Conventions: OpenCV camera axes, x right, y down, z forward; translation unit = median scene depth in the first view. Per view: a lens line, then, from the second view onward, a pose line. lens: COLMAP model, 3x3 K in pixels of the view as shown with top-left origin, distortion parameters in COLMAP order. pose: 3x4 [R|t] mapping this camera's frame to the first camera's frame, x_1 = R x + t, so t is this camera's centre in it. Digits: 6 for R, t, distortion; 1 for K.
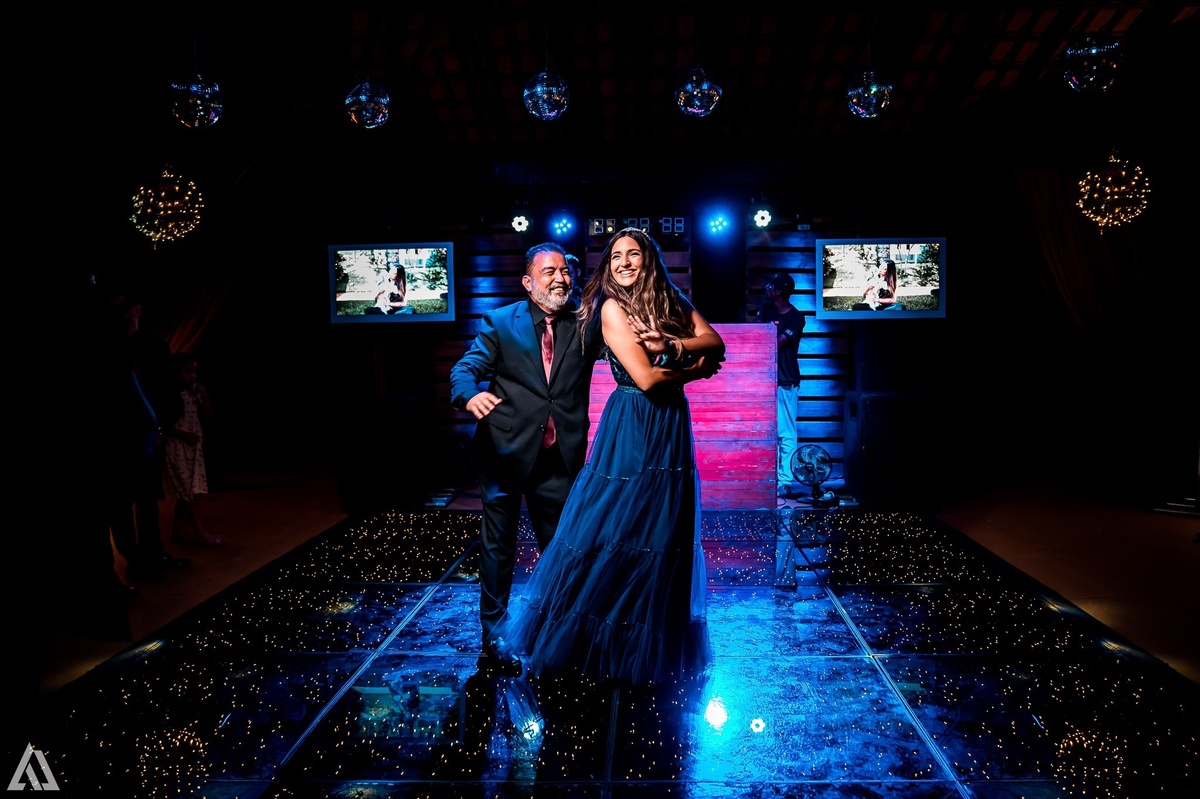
lens RADIAL K [[846.6, 0, 616.7], [0, 846.6, 406.3], [0, 0, 1]] dist [-0.142400, 0.100312]
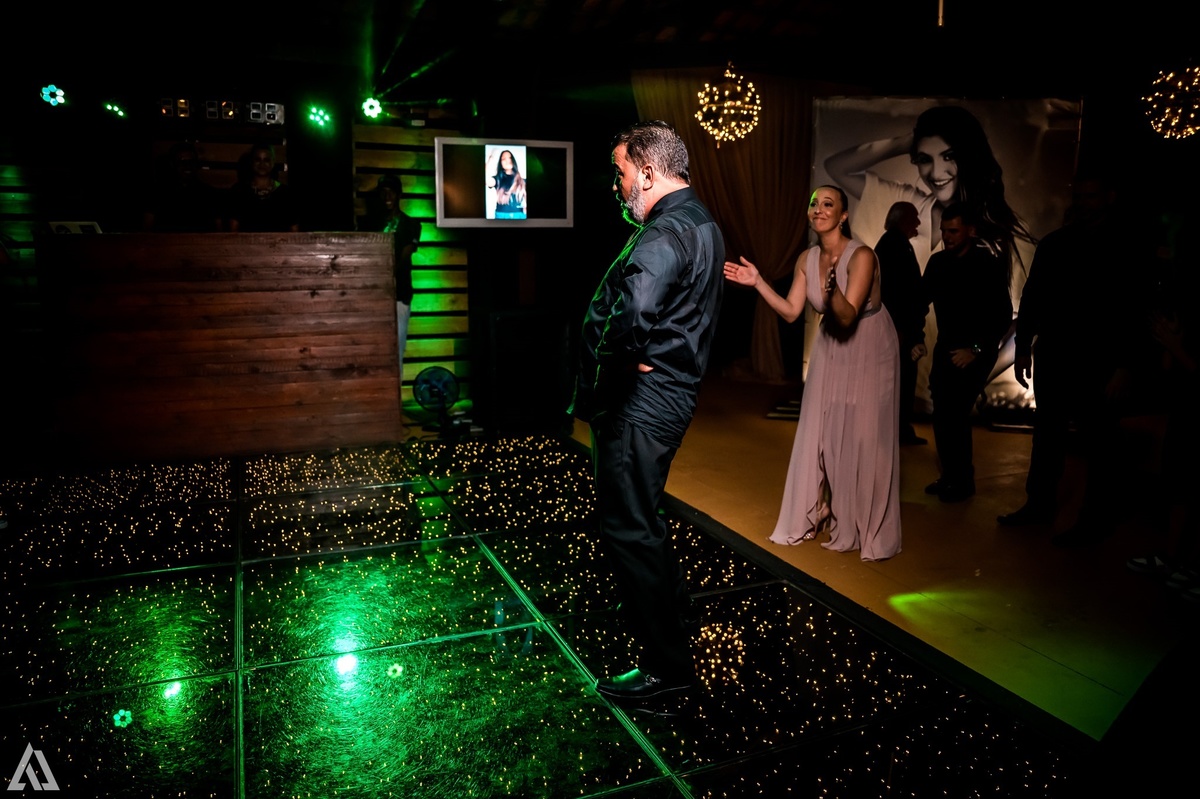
lens RADIAL K [[846.6, 0, 616.7], [0, 846.6, 406.3], [0, 0, 1]] dist [-0.142400, 0.100312]
pose [[0.892550, -0.067439, 0.445878, -0.001738], [0.017369, 0.993162, 0.115447, -0.014303], [-0.450615, -0.095298, 0.887617, 0.106591]]
